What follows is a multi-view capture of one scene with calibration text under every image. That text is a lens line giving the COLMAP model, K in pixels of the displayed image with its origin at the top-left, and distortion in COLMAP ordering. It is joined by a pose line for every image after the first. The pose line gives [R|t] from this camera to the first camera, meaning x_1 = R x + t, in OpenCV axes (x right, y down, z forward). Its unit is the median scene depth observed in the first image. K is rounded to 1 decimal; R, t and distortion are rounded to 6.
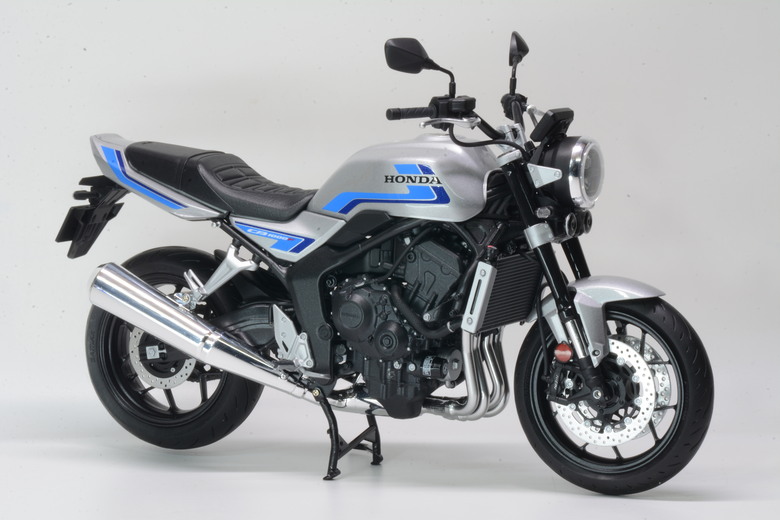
lens RADIAL K [[3534.4, 0, 390.0], [0, 3534.4, 259.7], [0, 0, 1]] dist [0.144723, 0.000000]
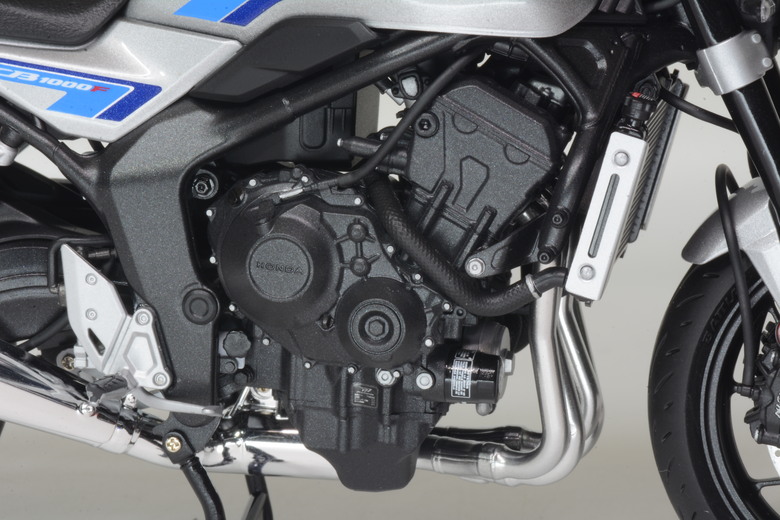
lens RADIAL K [[3534.4, 0, 390.2], [0, 3534.4, 260.3], [0, 0, 1]] dist [0.144723, 0.000000]
pose [[0.955688, -0.063844, 0.287376, -0.118365], [0.036200, 0.994278, 0.100503, -0.026765], [-0.292148, -0.085647, 0.952530, 0.592158]]
